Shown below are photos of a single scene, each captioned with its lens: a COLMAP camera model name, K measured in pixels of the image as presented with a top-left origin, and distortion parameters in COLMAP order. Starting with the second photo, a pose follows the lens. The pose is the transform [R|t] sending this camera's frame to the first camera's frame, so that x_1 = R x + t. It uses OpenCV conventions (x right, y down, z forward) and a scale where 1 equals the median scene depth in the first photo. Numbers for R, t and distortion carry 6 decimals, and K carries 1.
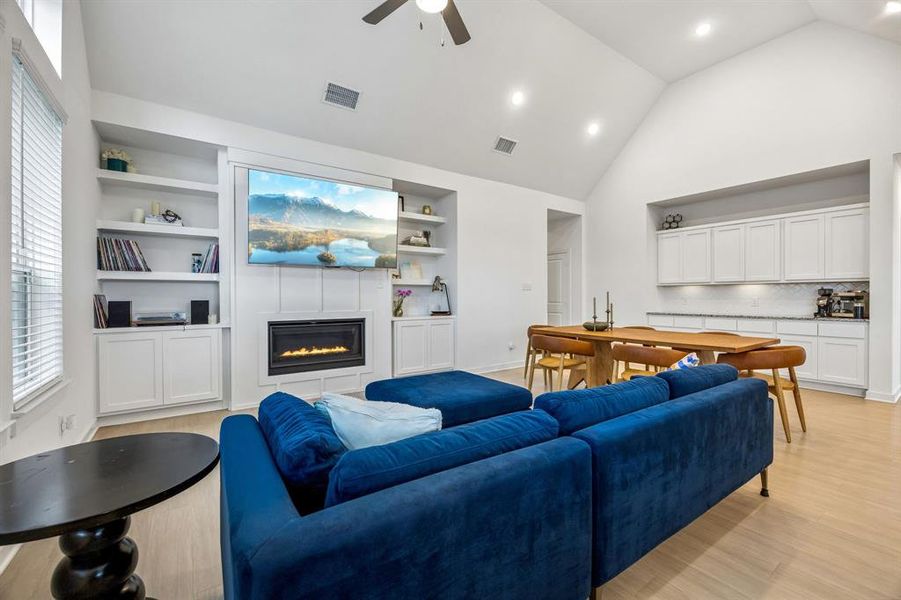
lens RADIAL K [[380.7, 0, 451.0], [0, 380.7, 296.7], [0, 0, 1]] dist [-0.001080, -0.000501]
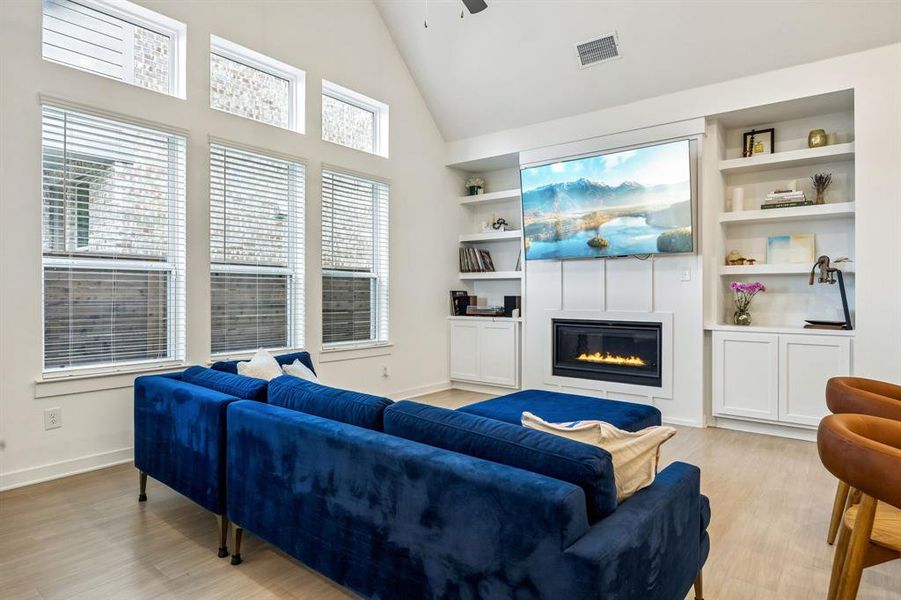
lens RADIAL K [[515.6, 0, 452.7], [0, 515.6, 291.8], [0, 0, 1]] dist [-0.009314, 0.000899]
pose [[0.291297, -0.000841, -0.956632, 0.637670], [-0.005100, 0.999984, -0.002432, 0.001829], [0.956619, 0.005587, 0.291288, 0.348624]]
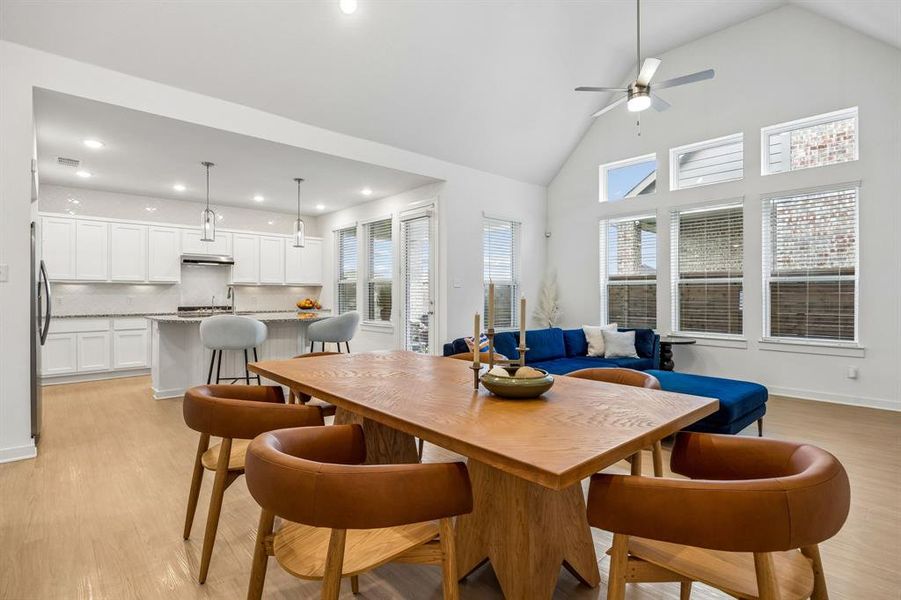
lens RADIAL K [[442.5, 0, 451.5], [0, 442.5, 296.0], [0, 0, 1]] dist [-0.003421, 0.002014]
pose [[-0.990428, 0.003704, -0.137983, 0.521088], [0.002962, 0.999980, 0.005581, -0.004368], [0.138001, 0.005119, -0.990419, 1.450263]]
